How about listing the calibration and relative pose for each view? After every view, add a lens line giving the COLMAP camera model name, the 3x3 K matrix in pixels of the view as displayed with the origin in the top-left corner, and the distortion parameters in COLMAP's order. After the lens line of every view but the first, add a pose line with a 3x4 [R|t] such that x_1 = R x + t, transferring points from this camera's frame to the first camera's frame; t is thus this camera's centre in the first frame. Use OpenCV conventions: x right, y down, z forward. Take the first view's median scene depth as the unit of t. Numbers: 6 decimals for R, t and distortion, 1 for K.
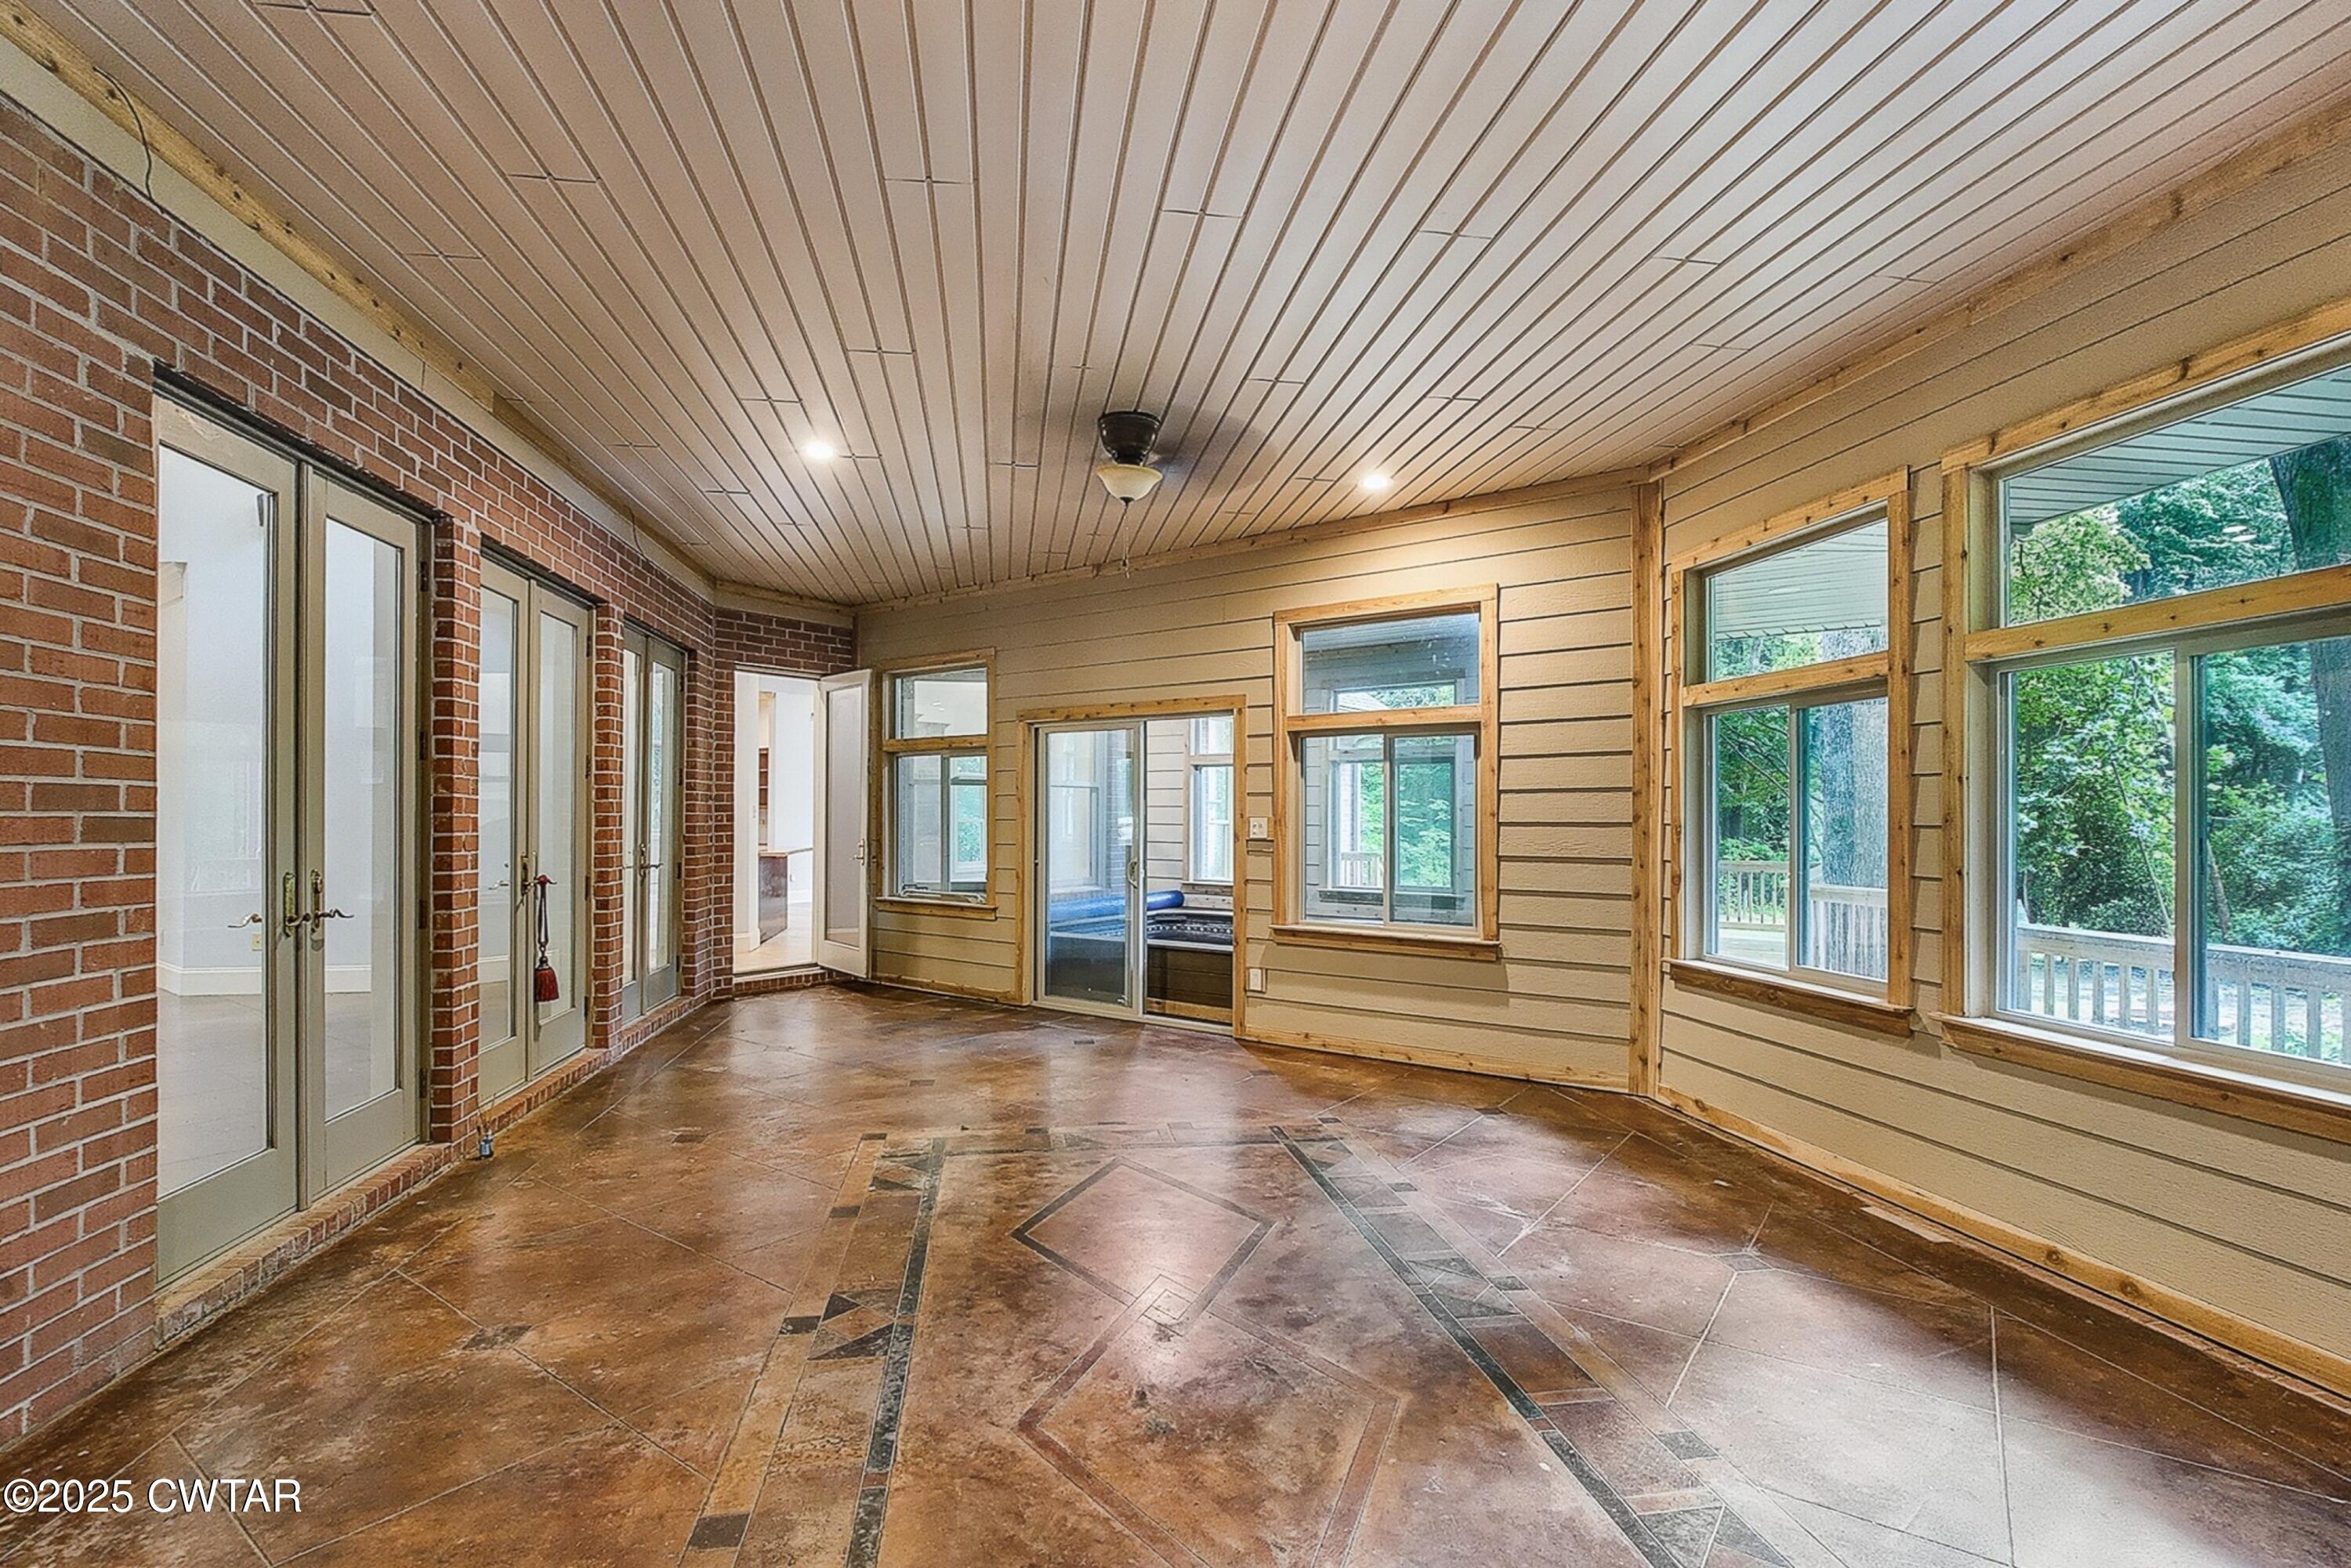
lens RADIAL K [[1069.6, 0, 1182.5], [0, 1069.6, 815.0], [0, 0, 1]] dist [-0.001751, 0.000760]
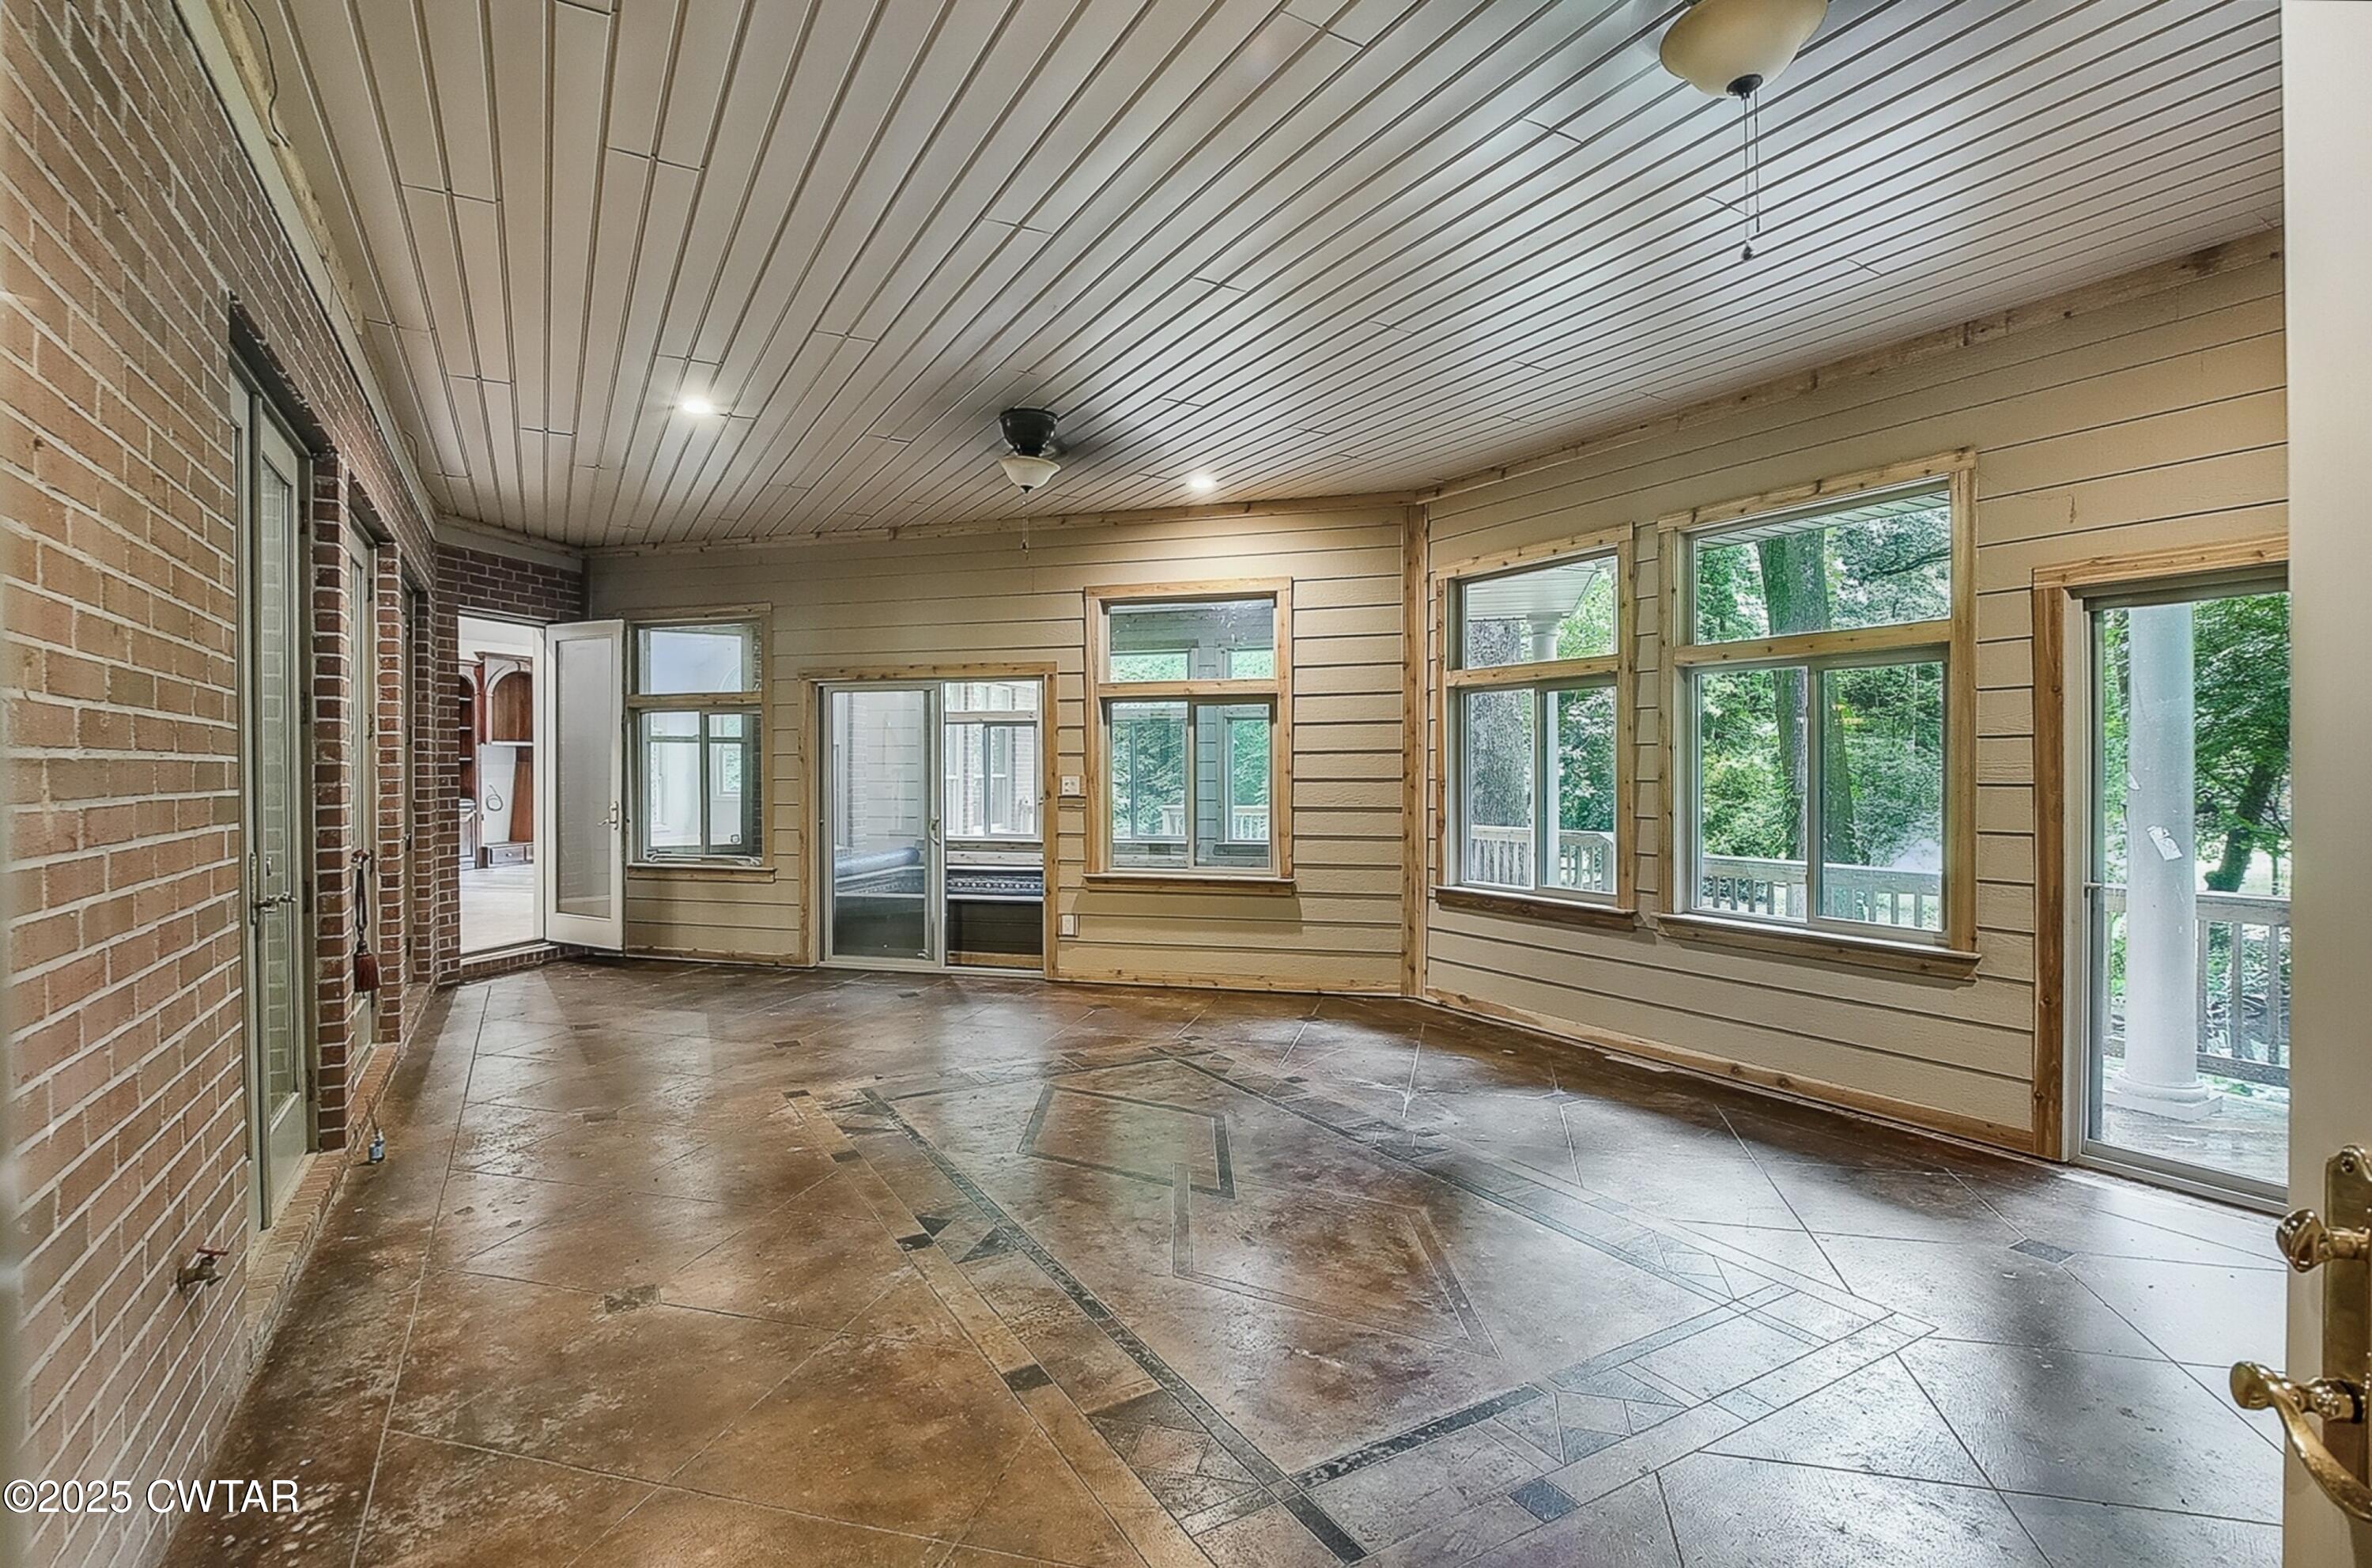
lens RADIAL K [[1079.4, 0, 1171.9], [0, 1079.4, 777.0], [0, 0, 1]] dist [-0.000097, 0.000255]
pose [[0.935736, -0.009678, 0.352568, -0.251193], [0.006240, 0.999921, 0.010886, -0.008818], [-0.352646, -0.007986, 0.935723, -0.071378]]
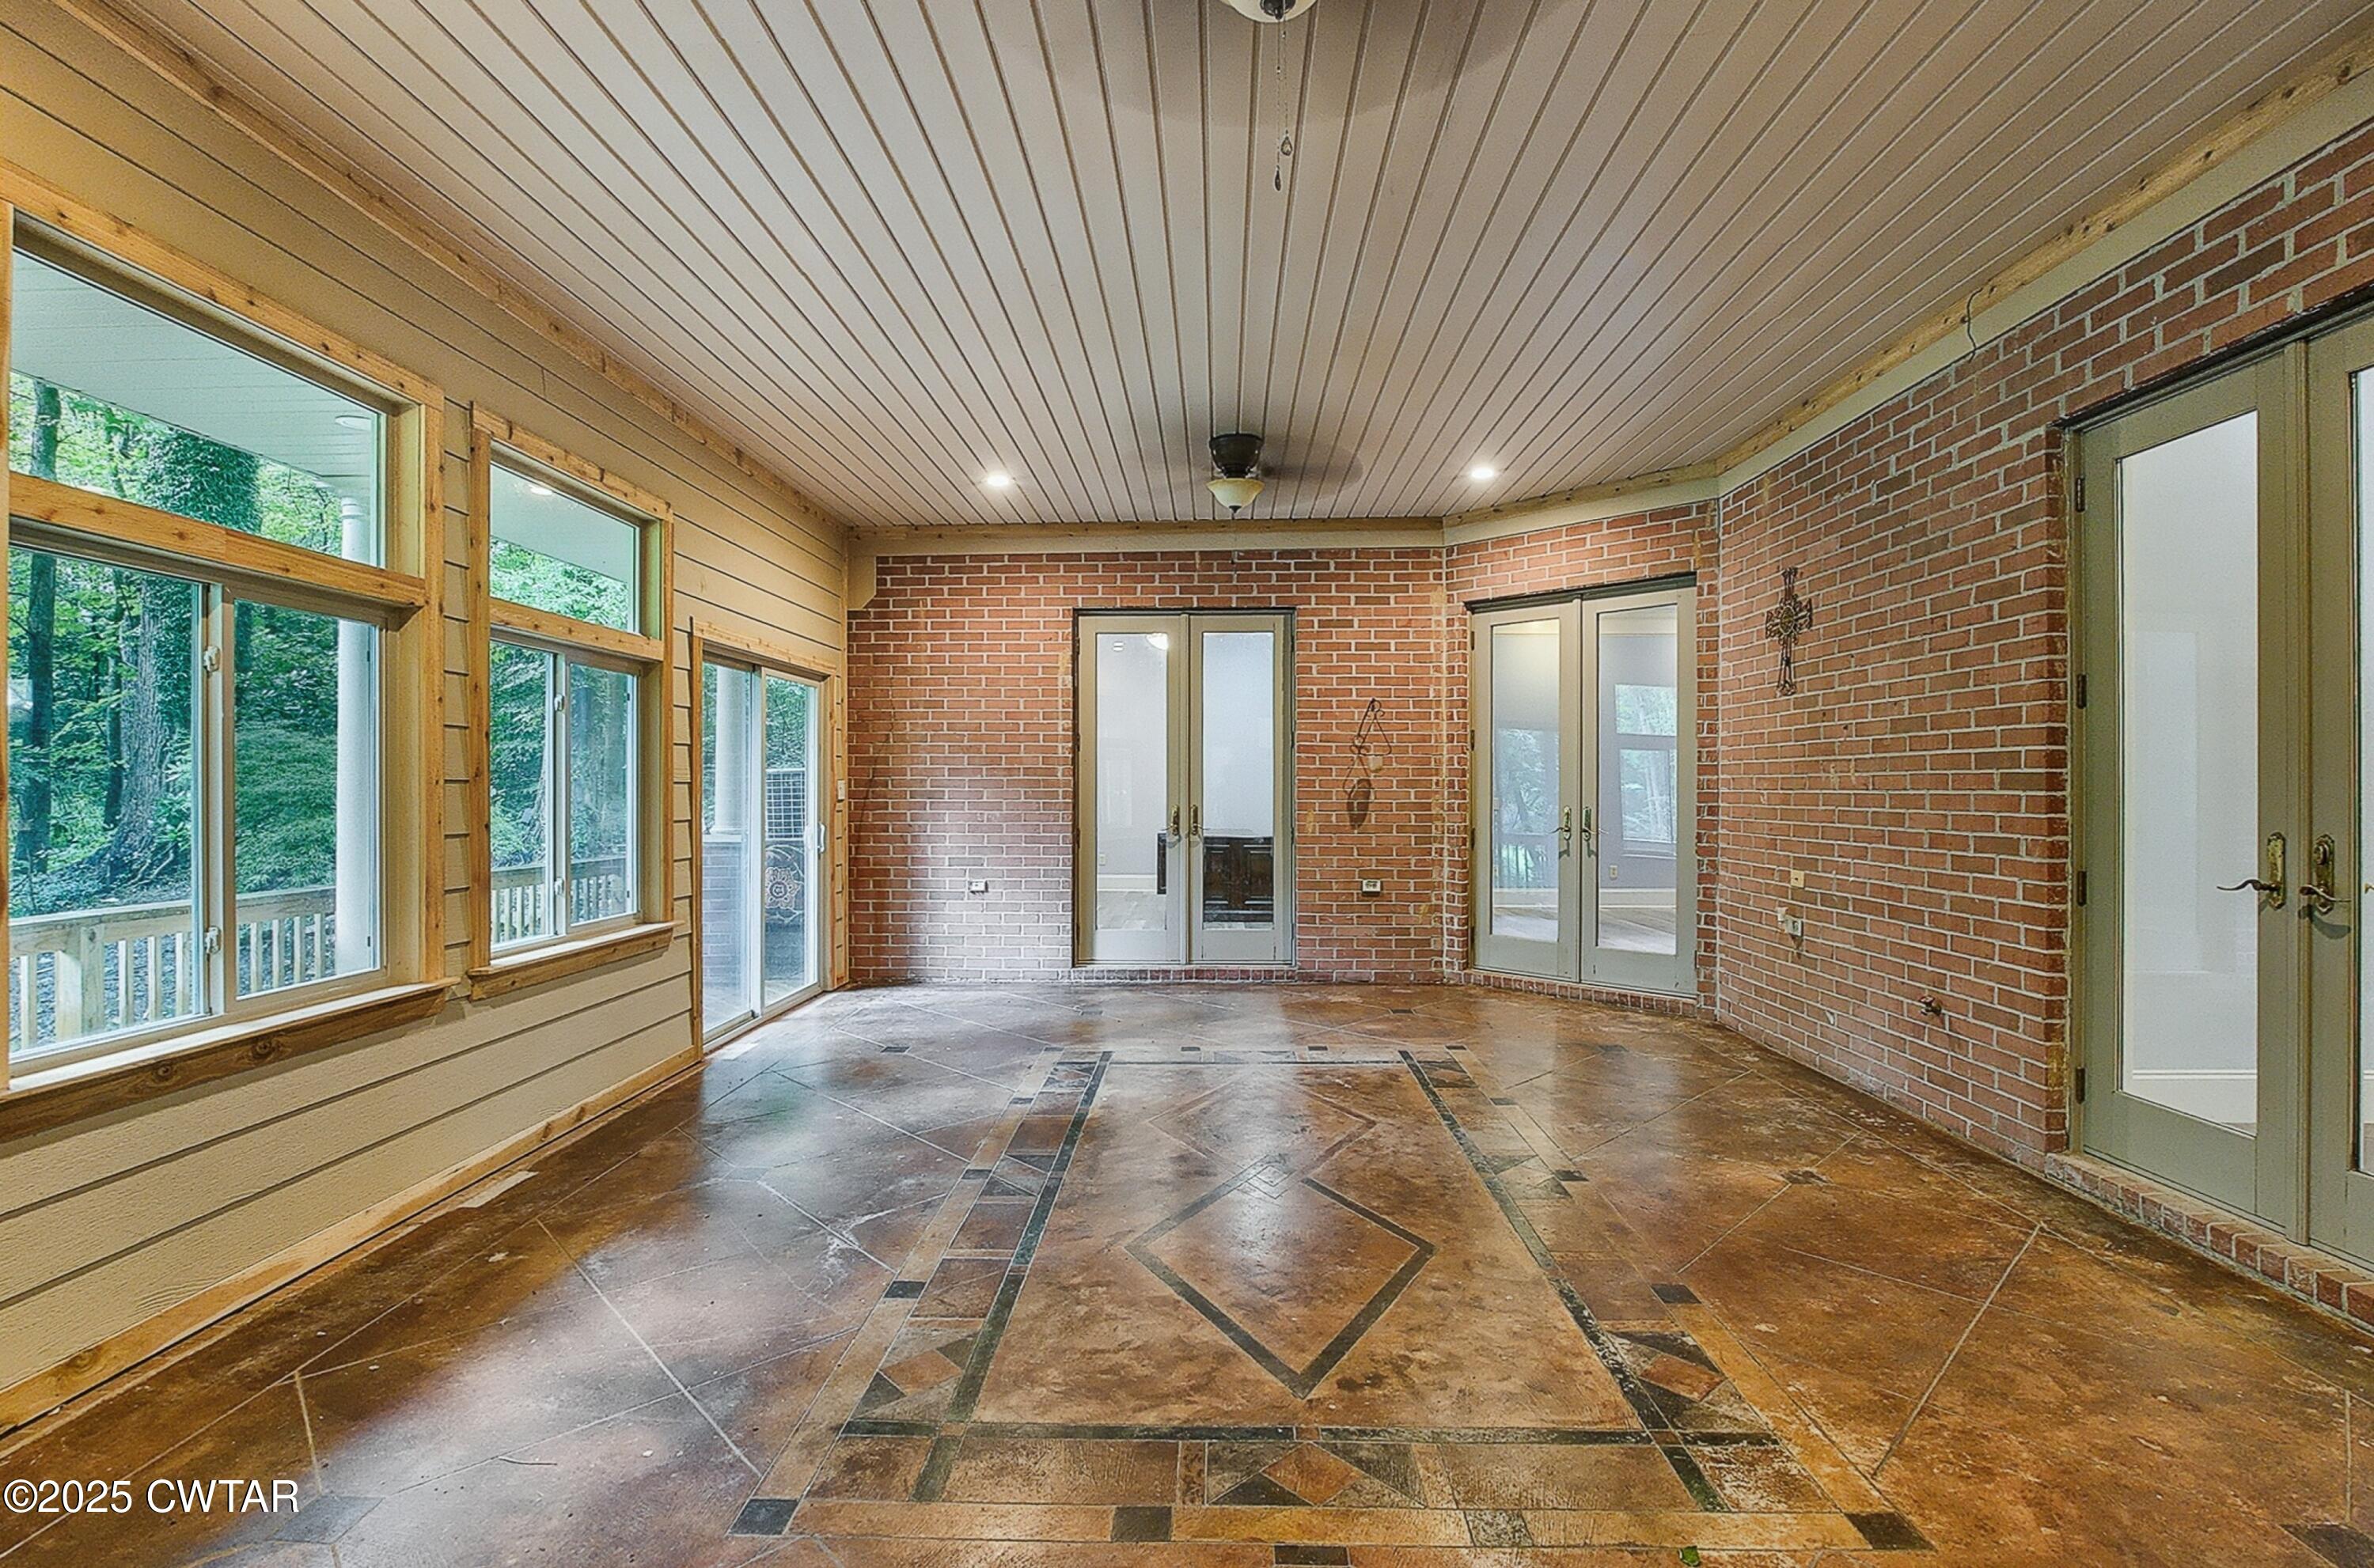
lens RADIAL K [[1086.9, 0, 1192.1], [0, 1086.9, 795.4], [0, 0, 1]] dist [-0.020999, 0.004419]
pose [[-0.981530, -0.002677, 0.191292, -0.082217], [-0.001323, 0.999973, 0.007203, 0.010805], [-0.191306, 0.006817, -0.981507, 1.169531]]
